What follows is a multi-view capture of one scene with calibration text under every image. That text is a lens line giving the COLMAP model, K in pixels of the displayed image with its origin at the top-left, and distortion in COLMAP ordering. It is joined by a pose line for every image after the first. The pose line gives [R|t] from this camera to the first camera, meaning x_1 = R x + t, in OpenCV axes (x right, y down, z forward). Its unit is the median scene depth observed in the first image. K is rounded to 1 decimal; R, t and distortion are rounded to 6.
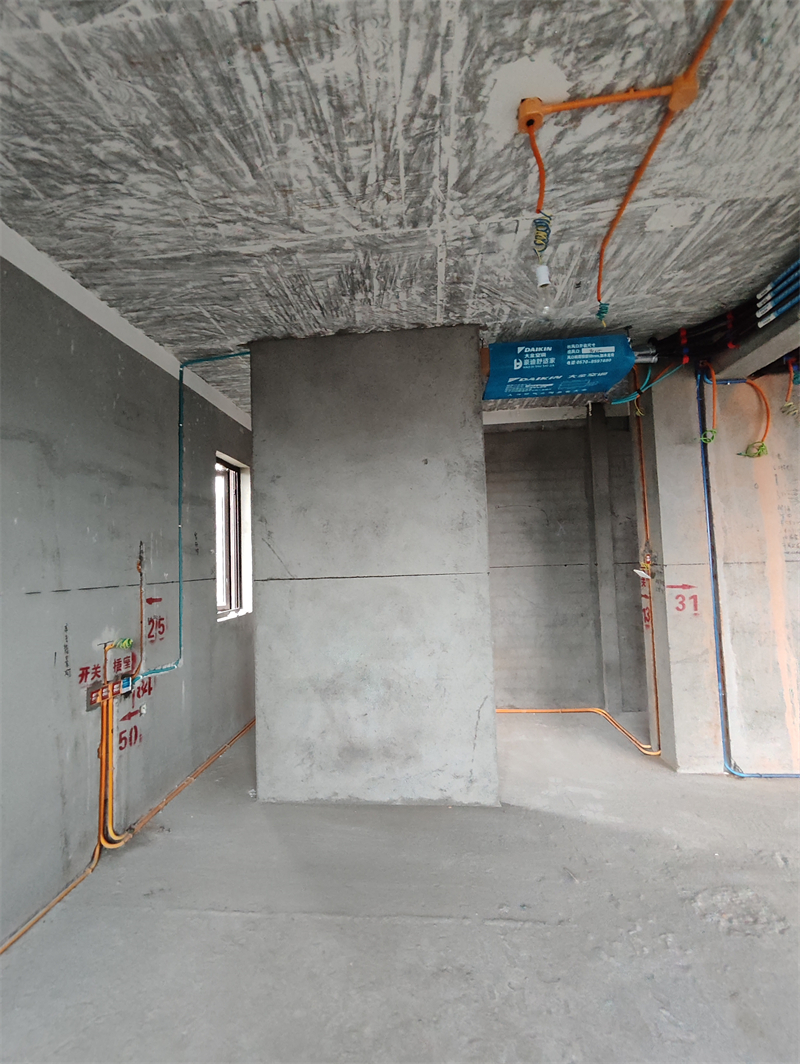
lens RADIAL K [[483.3, 0, 383.0], [0, 483.3, 533.8], [0, 0, 1]] dist [-0.004509, 0.005646]
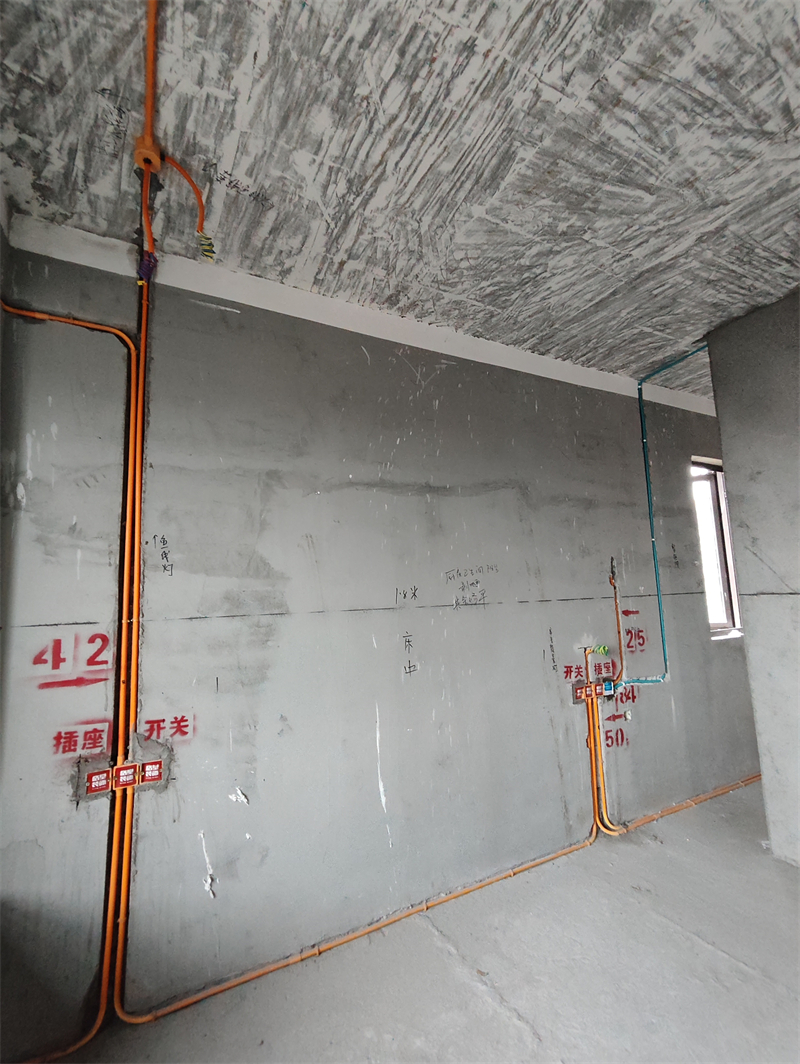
lens RADIAL K [[483.3, 0, 383.5], [0, 483.3, 533.7], [0, 0, 1]] dist [-0.004509, 0.005646]
pose [[0.549304, -0.091052, -0.830647, 0.131342], [0.068208, 0.995614, -0.064029, -0.002874], [0.832834, -0.021486, 0.553105, -0.029476]]
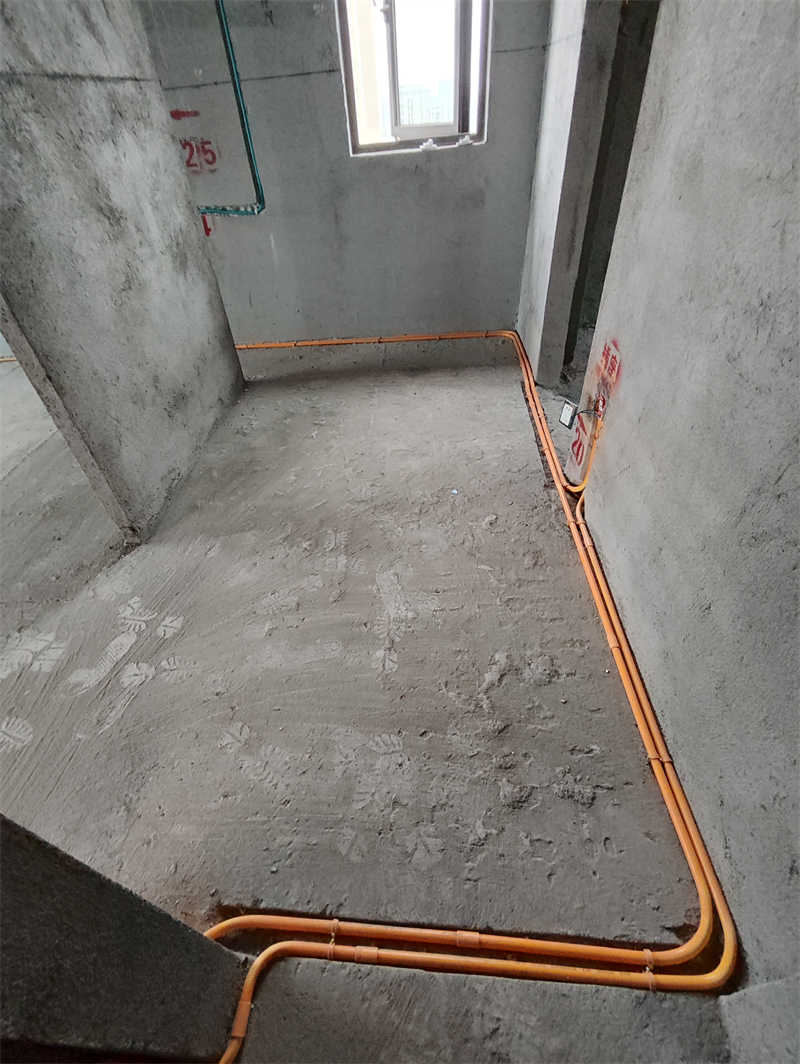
lens RADIAL K [[483.3, 0, 378.0], [0, 483.3, 537.8], [0, 0, 1]] dist [-0.004509, 0.005646]
pose [[0.031505, 0.694128, -0.719162, 0.754506], [0.133073, 0.710201, 0.691308, 0.135037], [0.990605, -0.117481, -0.069995, 1.430943]]
